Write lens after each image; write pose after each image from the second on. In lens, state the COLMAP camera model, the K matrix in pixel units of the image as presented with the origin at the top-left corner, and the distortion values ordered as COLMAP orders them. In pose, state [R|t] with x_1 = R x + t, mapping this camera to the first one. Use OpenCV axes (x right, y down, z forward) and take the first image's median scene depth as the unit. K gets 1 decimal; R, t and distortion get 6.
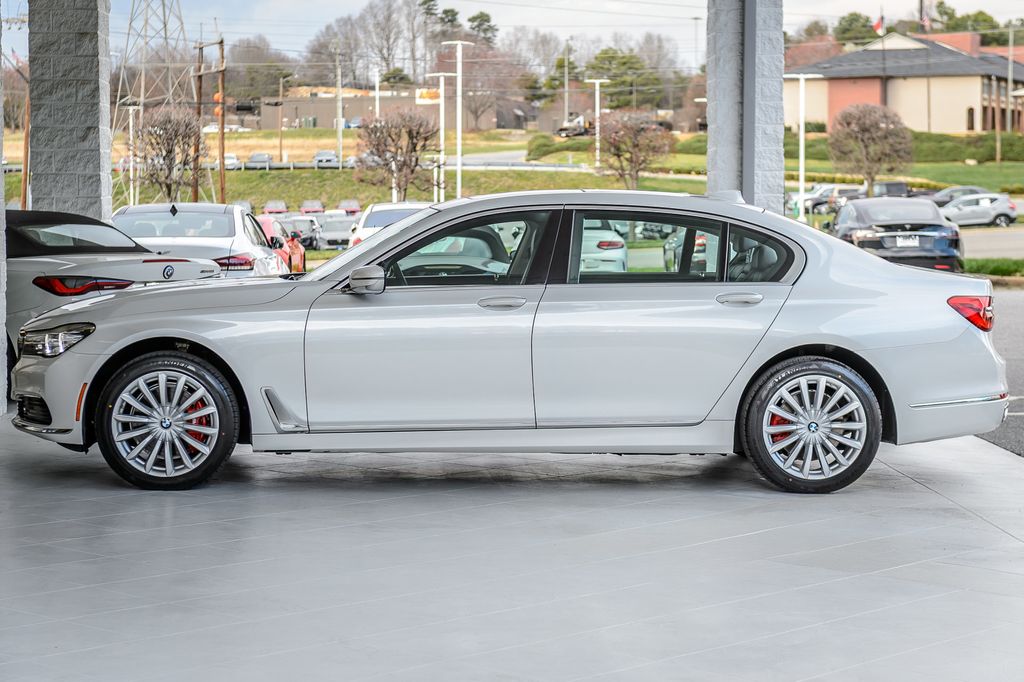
lens RADIAL K [[2074.2, 0, 512.0], [0, 2074.2, 341.0], [0, 0, 1]] dist [0.009717, 0.275189]
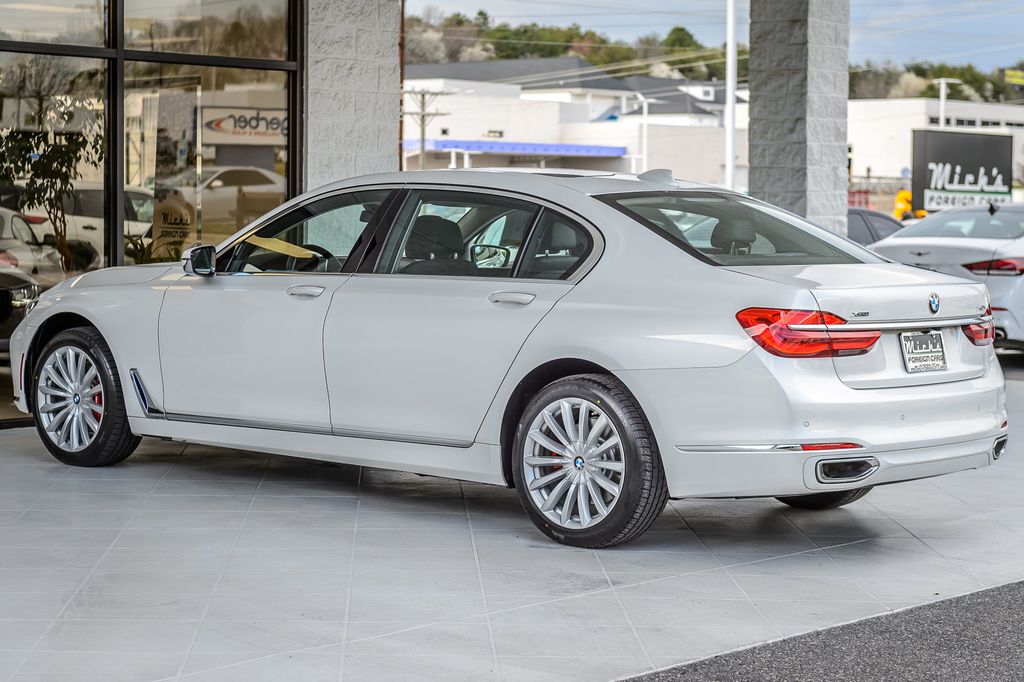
lens RADIAL K [[2074.2, 0, 512.0], [0, 2074.2, 341.0], [0, 0, 1]] dist [0.009717, 0.275189]
pose [[0.757540, 0.055761, -0.650403, 0.325684], [-0.059173, 0.998109, 0.016650, -0.008701], [0.650102, 0.025874, 0.759406, 0.190745]]
